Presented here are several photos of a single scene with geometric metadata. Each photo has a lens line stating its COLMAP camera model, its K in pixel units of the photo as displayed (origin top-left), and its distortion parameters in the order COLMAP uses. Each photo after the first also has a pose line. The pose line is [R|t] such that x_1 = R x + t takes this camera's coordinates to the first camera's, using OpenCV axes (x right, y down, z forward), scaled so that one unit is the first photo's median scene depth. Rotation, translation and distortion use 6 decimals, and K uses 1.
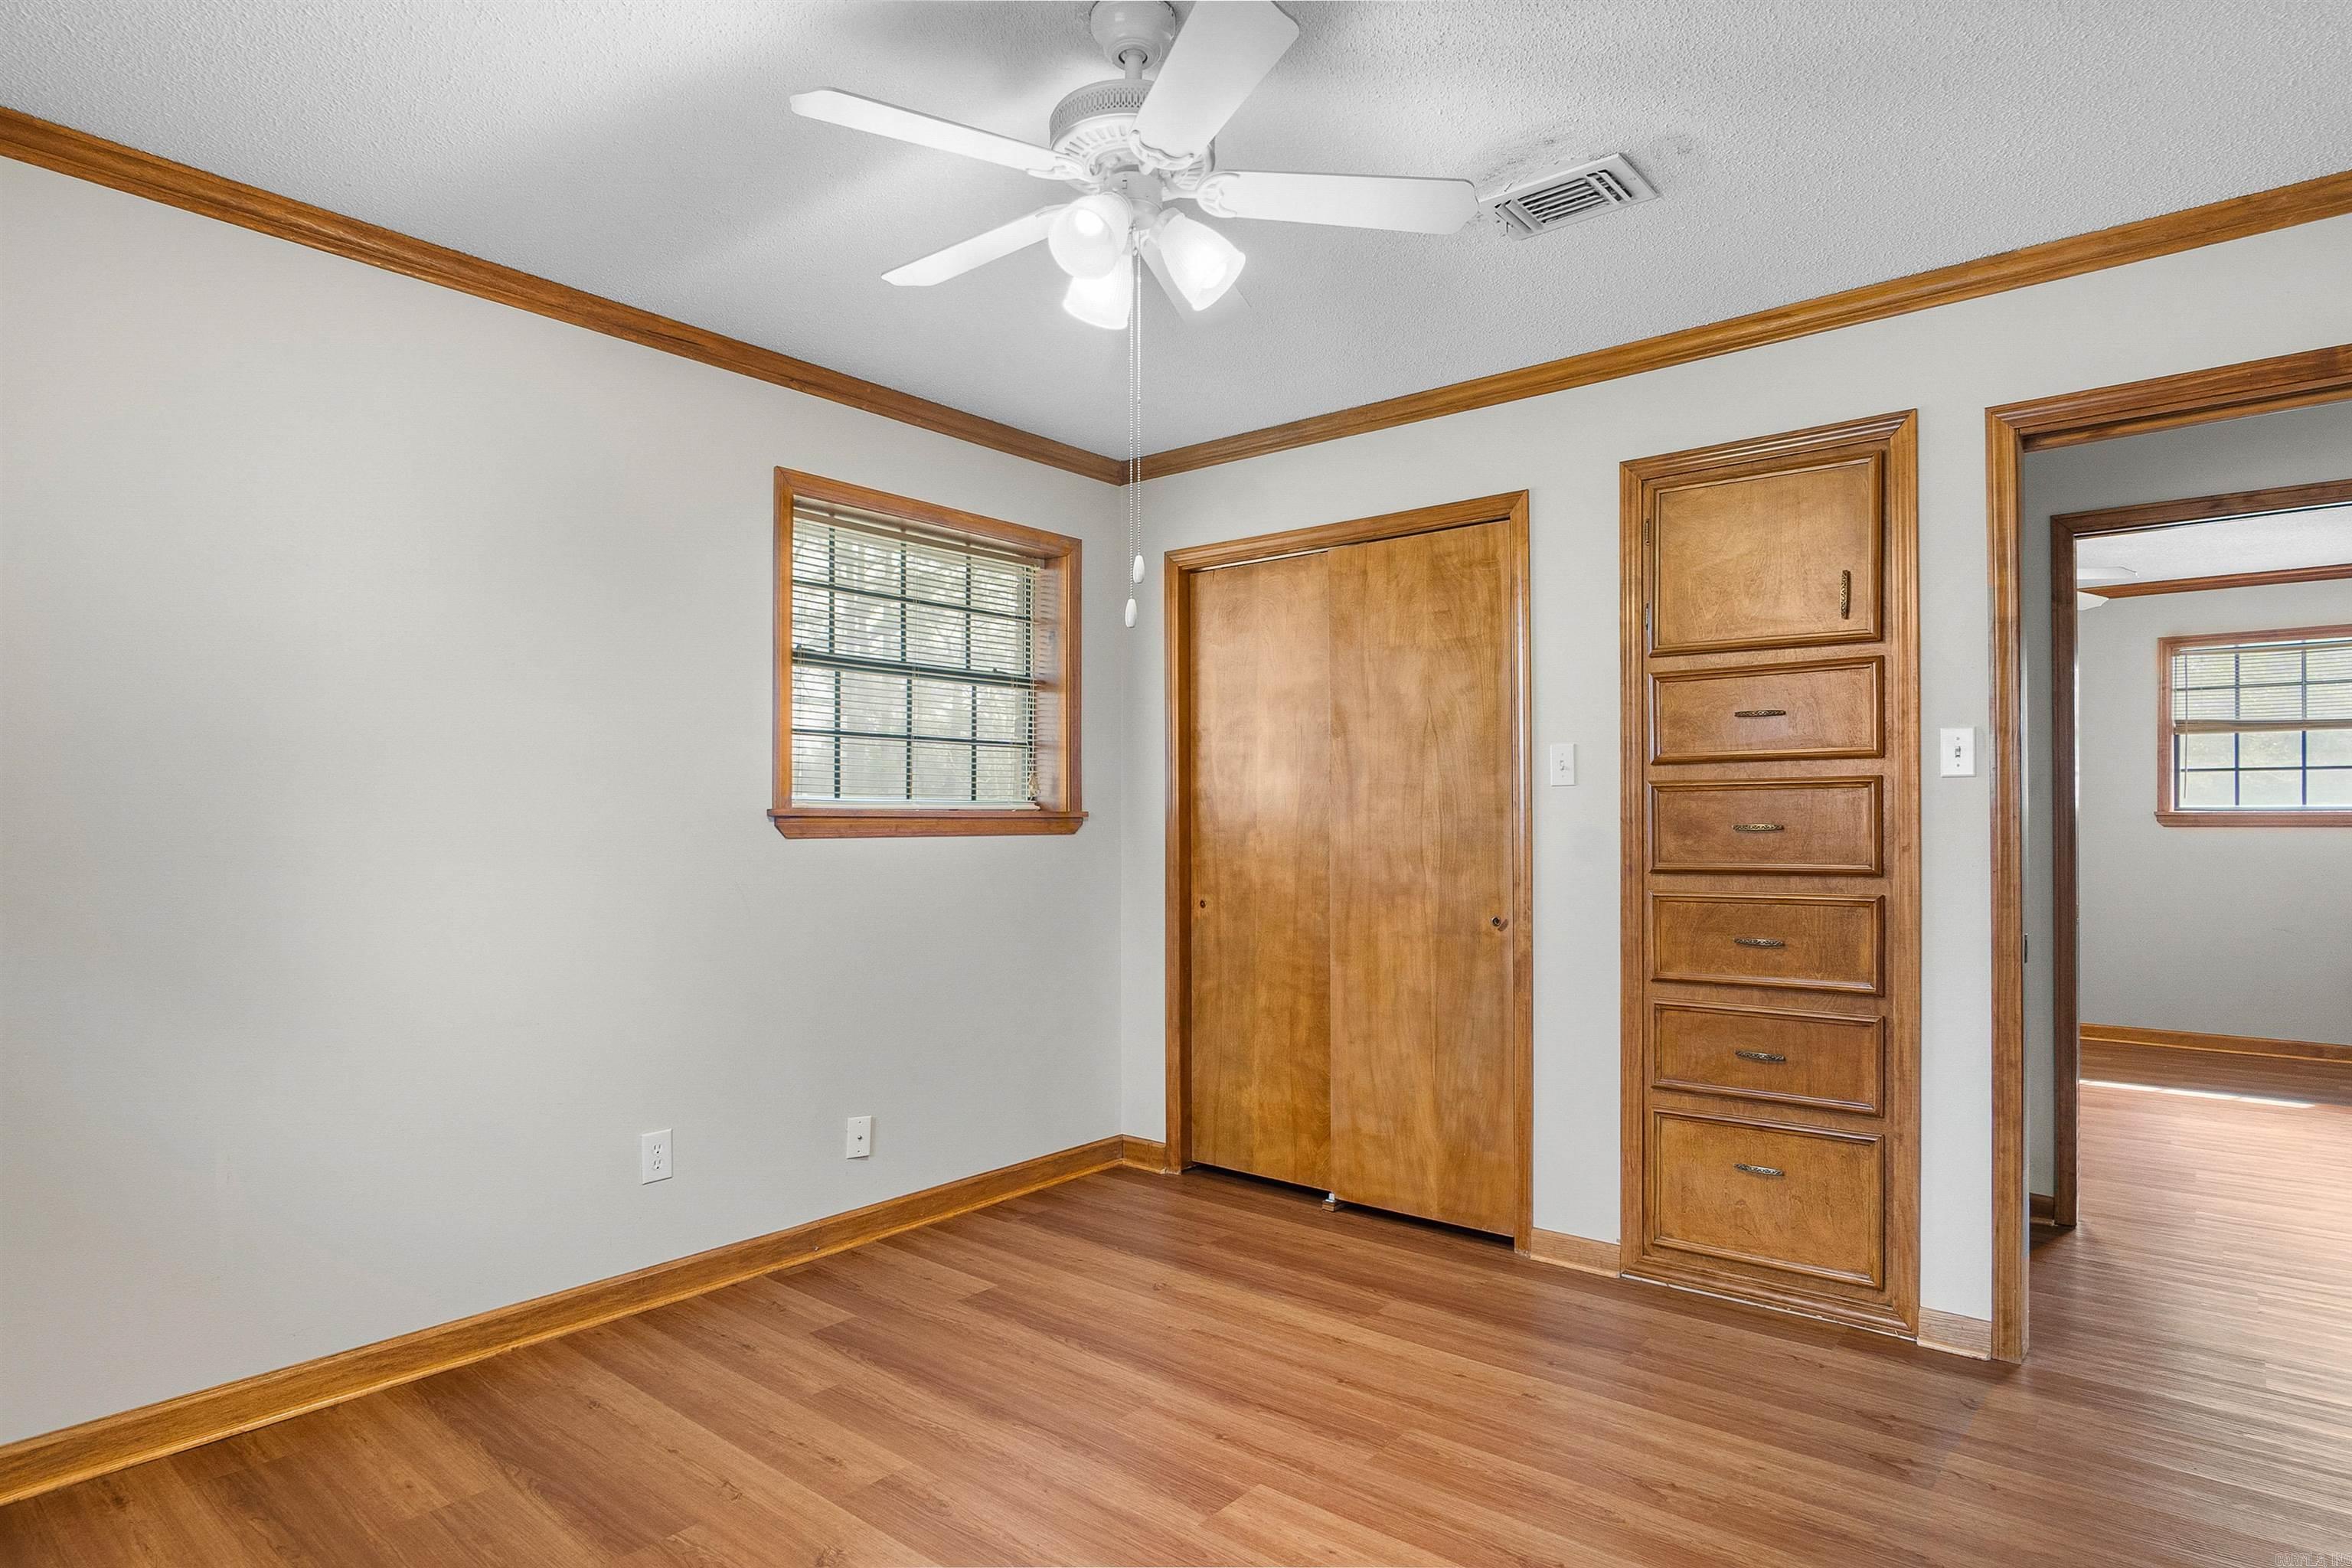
lens RADIAL K [[1293.4, 0, 1186.5], [0, 1293.4, 793.0], [0, 0, 1]] dist [-0.027212, 0.001751]
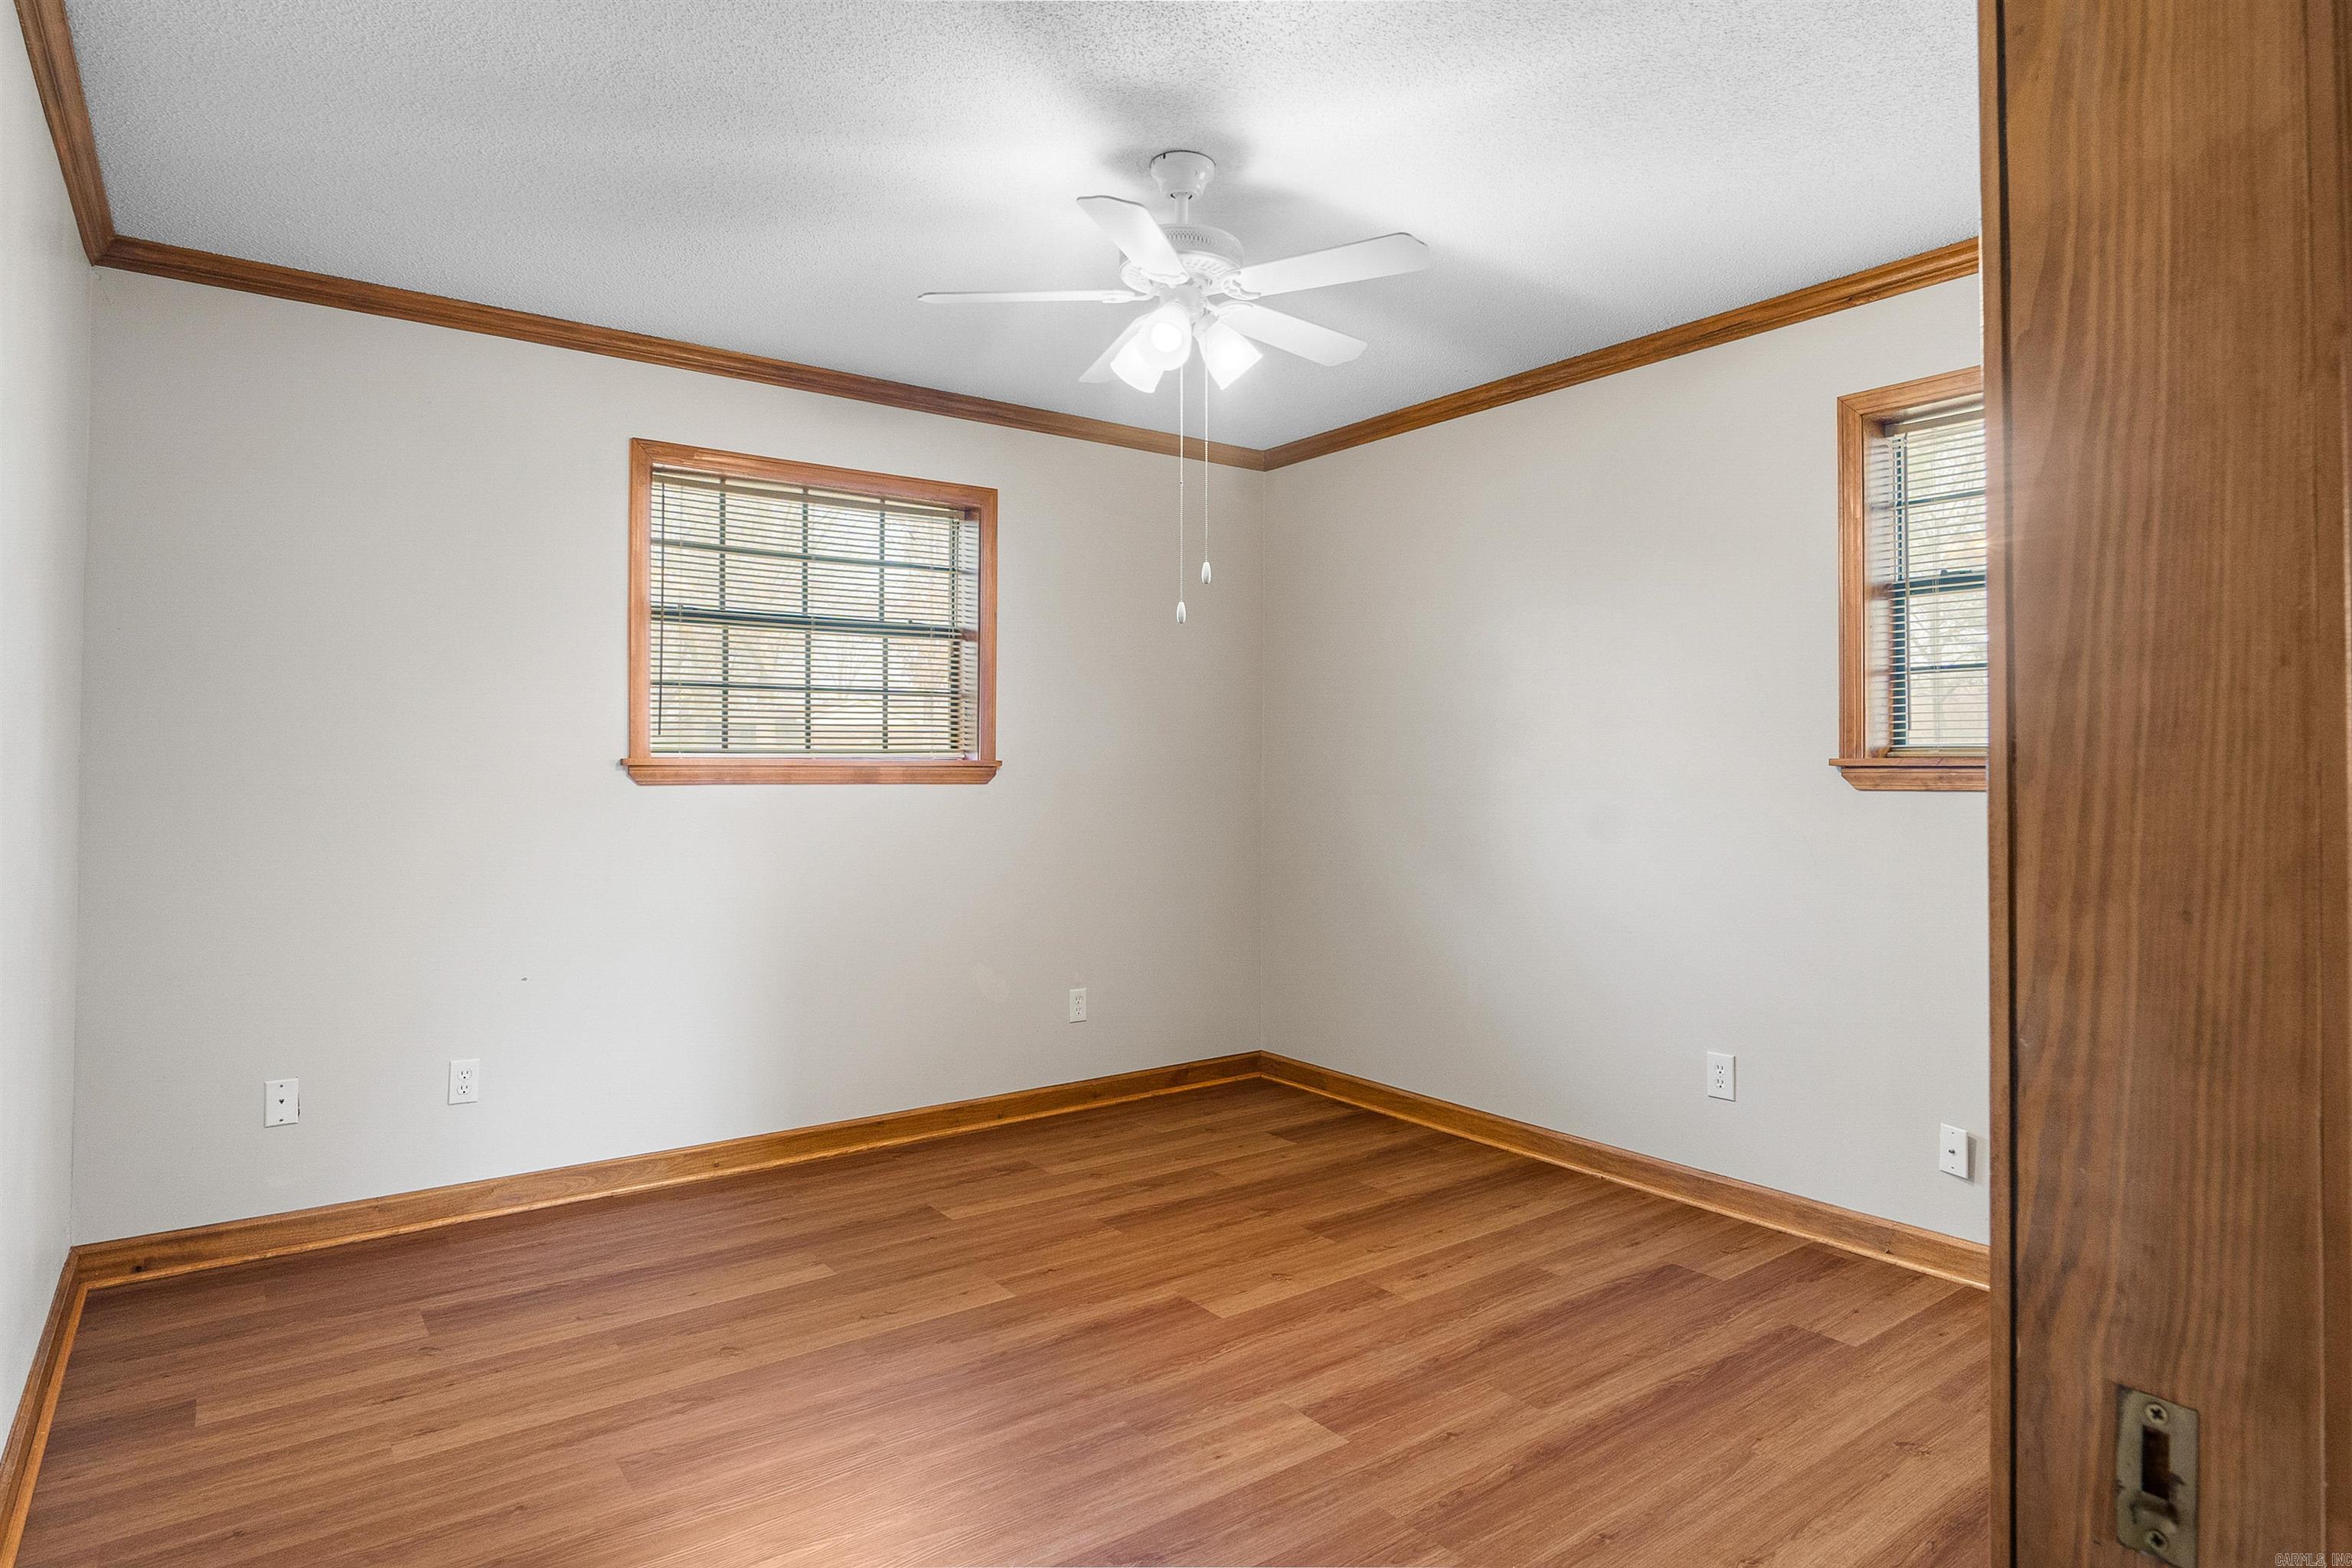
lens RADIAL K [[1293.4, 0, 1179.7], [0, 1293.4, 778.8], [0, 0, 1]] dist [-0.027212, 0.001751]
pose [[-0.239004, 0.006263, -0.970998, 0.799567], [0.012850, 0.999912, 0.003286, 0.020664], [0.970934, -0.011692, -0.239063, 0.859178]]
